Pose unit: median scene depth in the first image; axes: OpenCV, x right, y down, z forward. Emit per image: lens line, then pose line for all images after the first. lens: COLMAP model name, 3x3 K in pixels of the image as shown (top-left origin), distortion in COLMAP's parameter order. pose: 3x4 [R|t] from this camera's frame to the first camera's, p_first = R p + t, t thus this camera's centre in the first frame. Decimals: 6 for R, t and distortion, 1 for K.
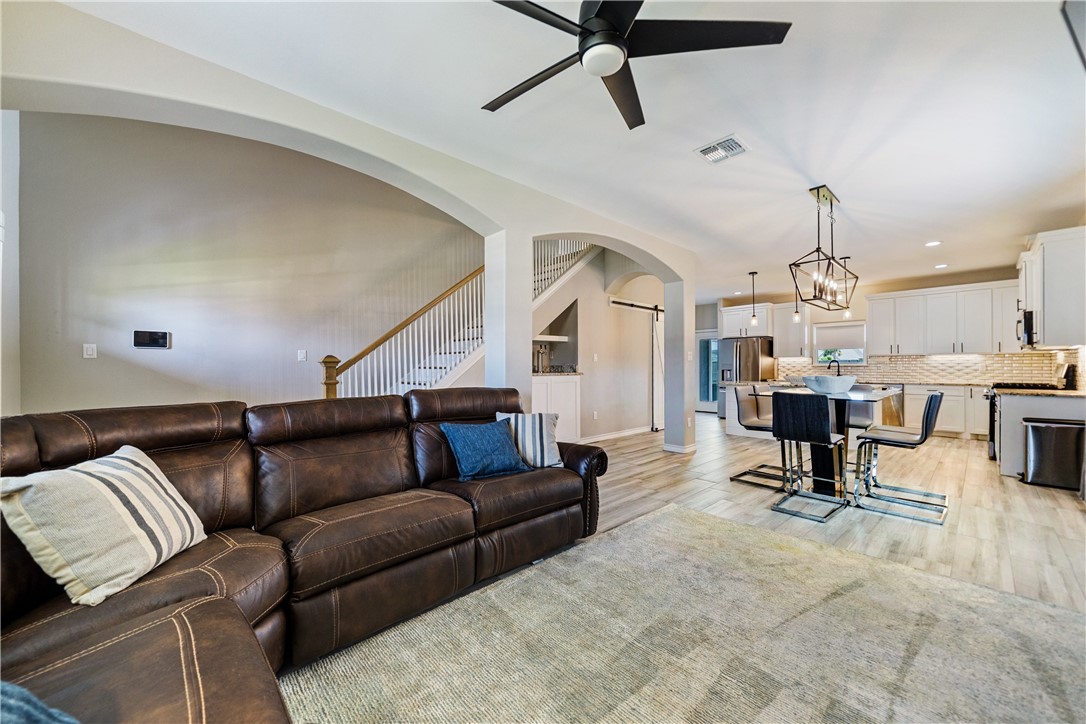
lens RADIAL K [[413.0, 0, 549.5], [0, 413.0, 359.5], [0, 0, 1]] dist [-0.002219, 0.000328]
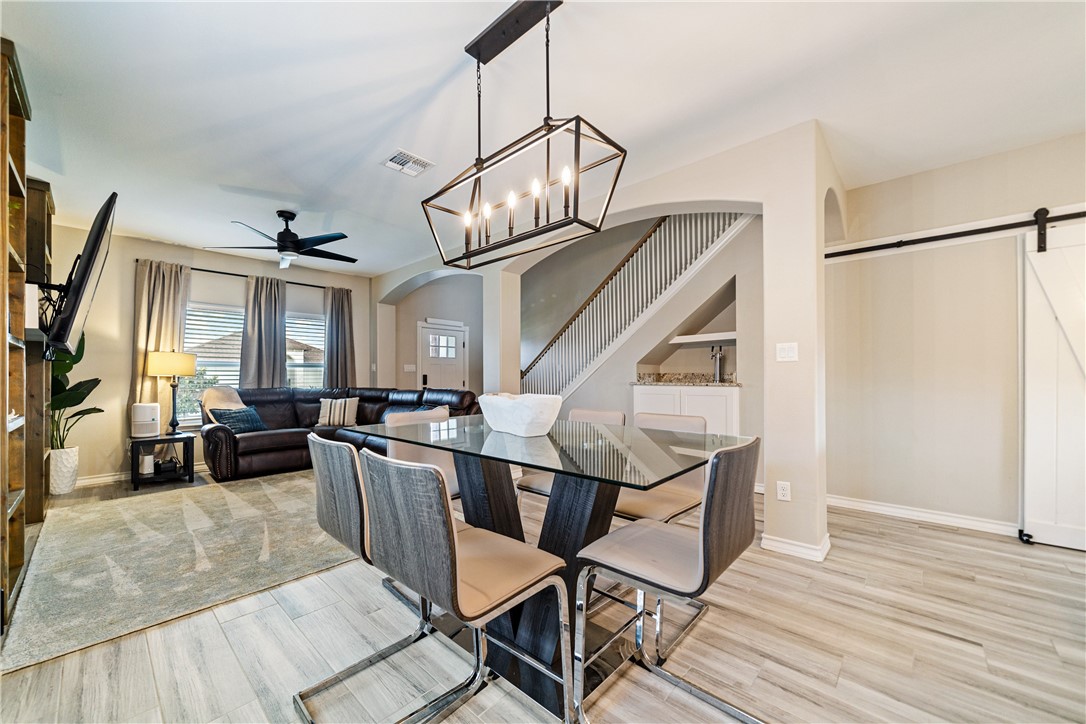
lens RADIAL K [[413.0, 0, 546.3], [0, 413.0, 369.5], [0, 0, 1]] dist [-0.002219, 0.000328]
pose [[0.066753, -0.012248, -0.997694, 0.706987], [0.023305, 0.999671, -0.010713, 0.008460], [0.997497, -0.022536, 0.067016, 0.616767]]
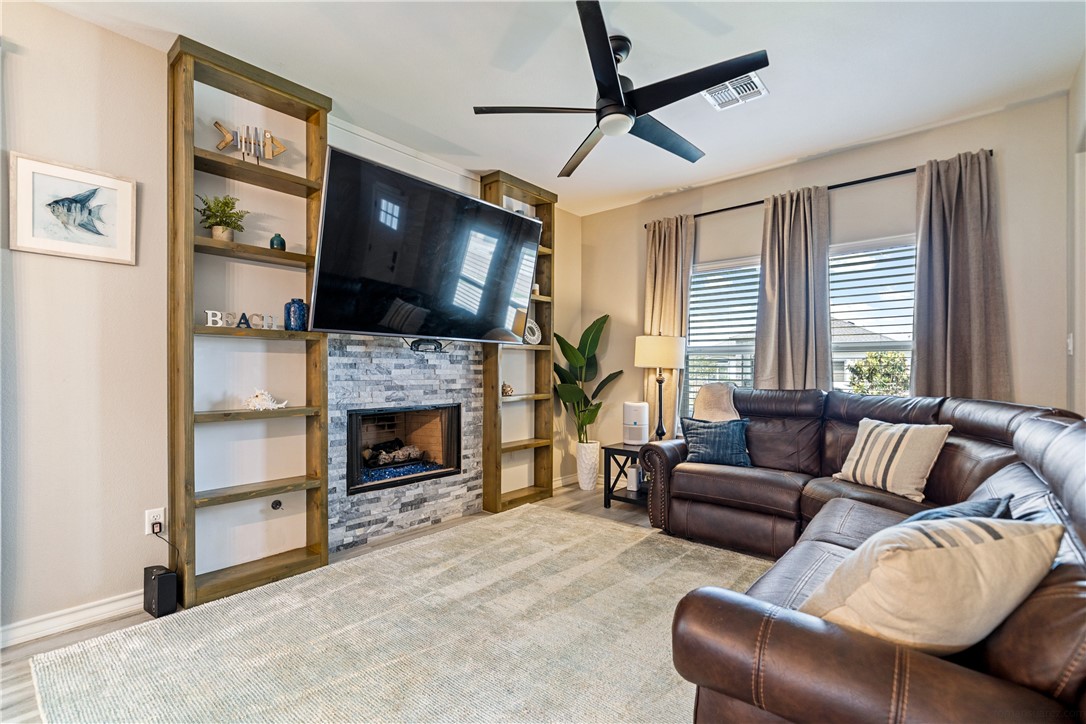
lens RADIAL K [[487.1, 0, 548.0], [0, 487.1, 374.7], [0, 0, 1]] dist [0.001373, -0.000107]
pose [[-0.991957, -0.004875, -0.126478, 0.155248], [-0.002853, 0.999865, -0.016162, 0.016859], [0.126540, -0.015671, -0.991838, 0.623692]]
